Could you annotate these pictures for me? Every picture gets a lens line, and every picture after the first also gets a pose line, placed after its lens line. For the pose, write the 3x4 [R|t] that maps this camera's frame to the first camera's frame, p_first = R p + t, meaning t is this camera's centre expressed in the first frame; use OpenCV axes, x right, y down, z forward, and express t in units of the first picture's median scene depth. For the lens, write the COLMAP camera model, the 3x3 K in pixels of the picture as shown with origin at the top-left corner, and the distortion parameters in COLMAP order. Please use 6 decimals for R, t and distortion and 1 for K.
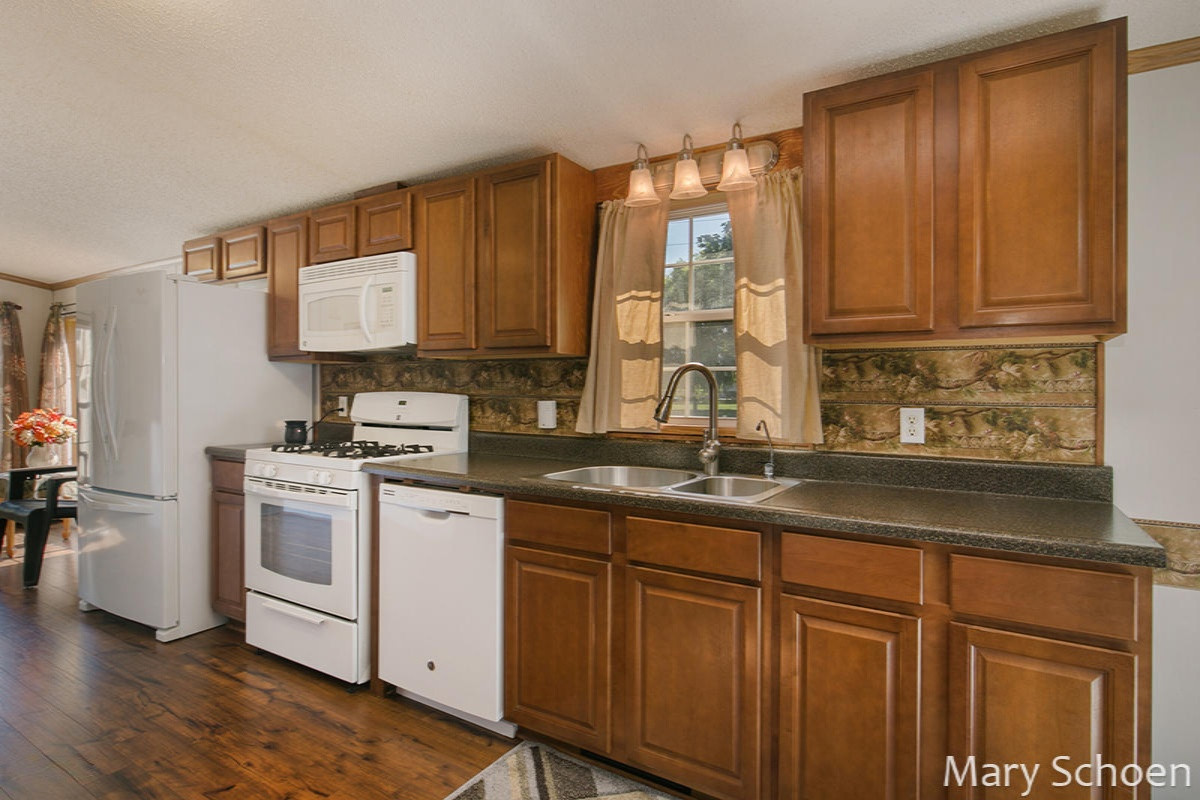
lens RADIAL K [[590.1, 0, 603.3], [0, 590.1, 388.8], [0, 0, 1]] dist [-0.000736, 0.000123]
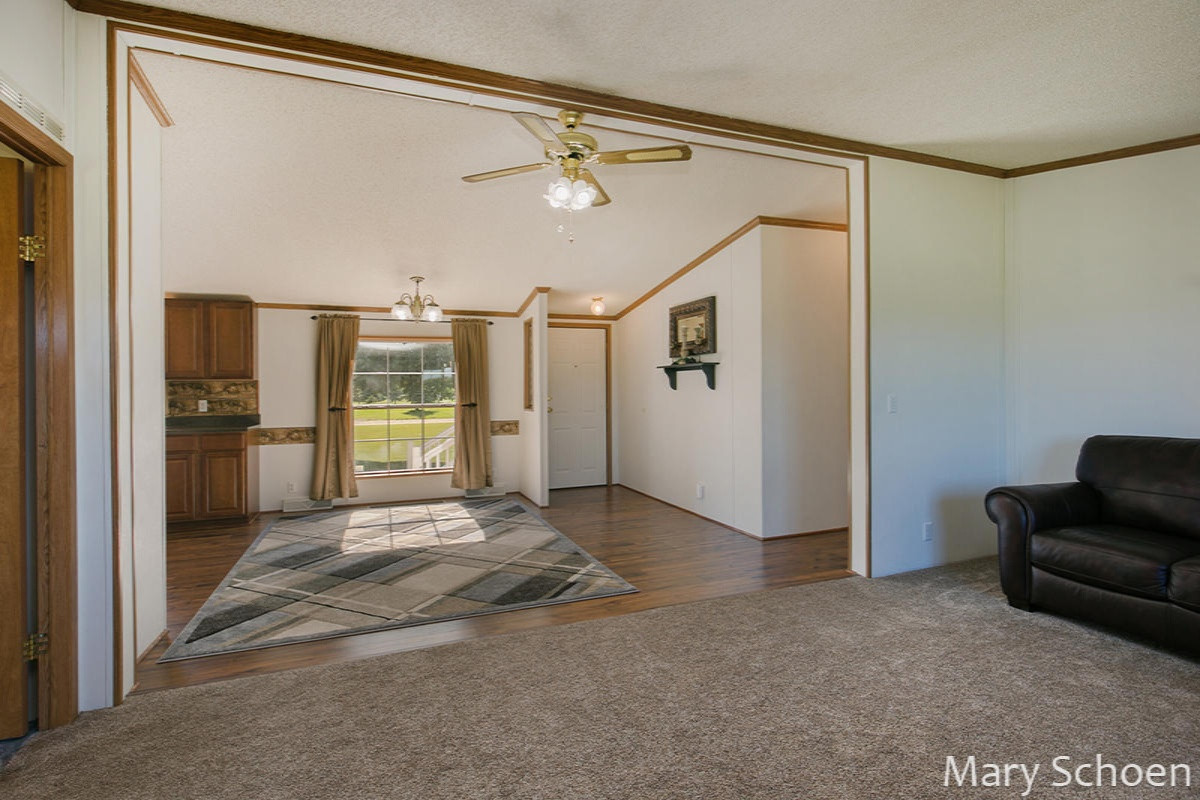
lens RADIAL K [[590.1, 0, 603.3], [0, 590.1, 388.8], [0, 0, 1]] dist [-0.000736, 0.000123]
pose [[0.611003, -0.010455, 0.791559, -0.553465], [0.017181, 0.999852, -0.000056, 0.007757], [-0.791442, 0.013634, 0.611093, -2.213307]]
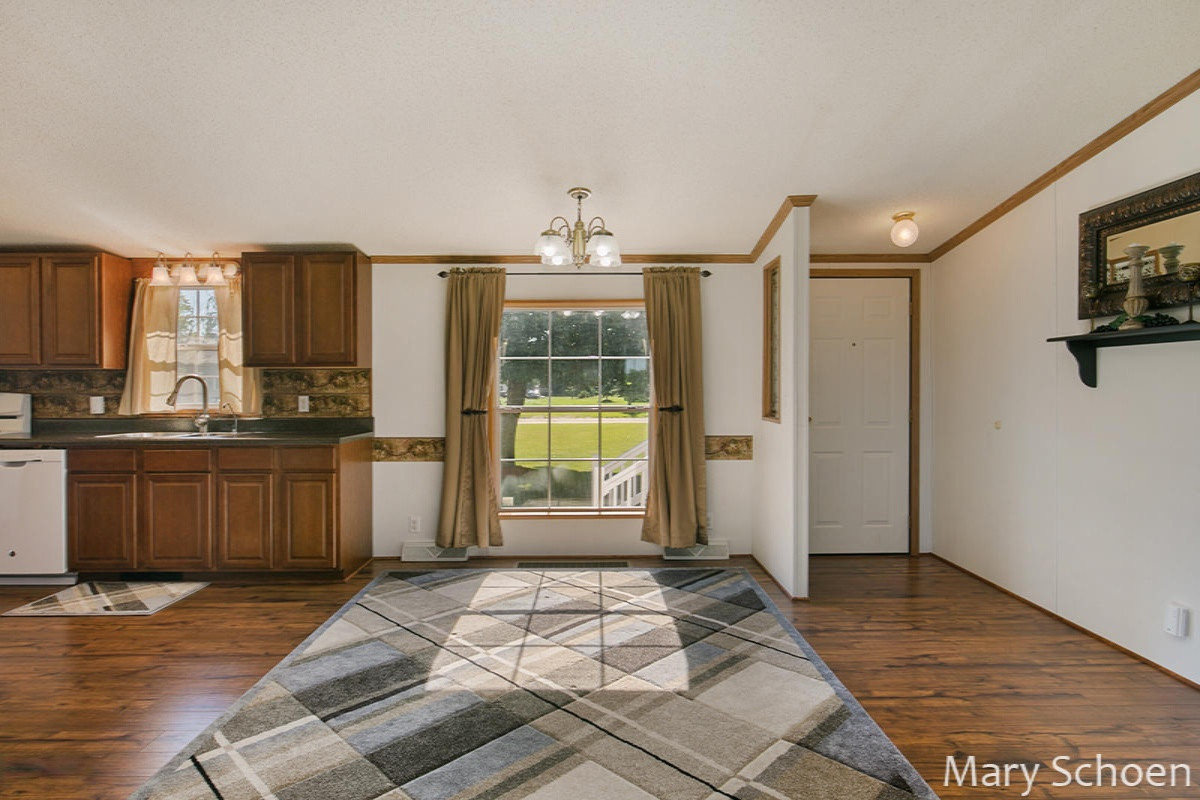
lens RADIAL K [[654.0, 0, 596.8], [0, 654.0, 387.7], [0, 0, 1]] dist [-0.005428, -0.000651]
pose [[0.853115, -0.008188, 0.521658, 0.164895], [0.008925, 0.999960, 0.001100, 0.007708], [-0.521646, 0.003717, 0.853154, -1.437087]]
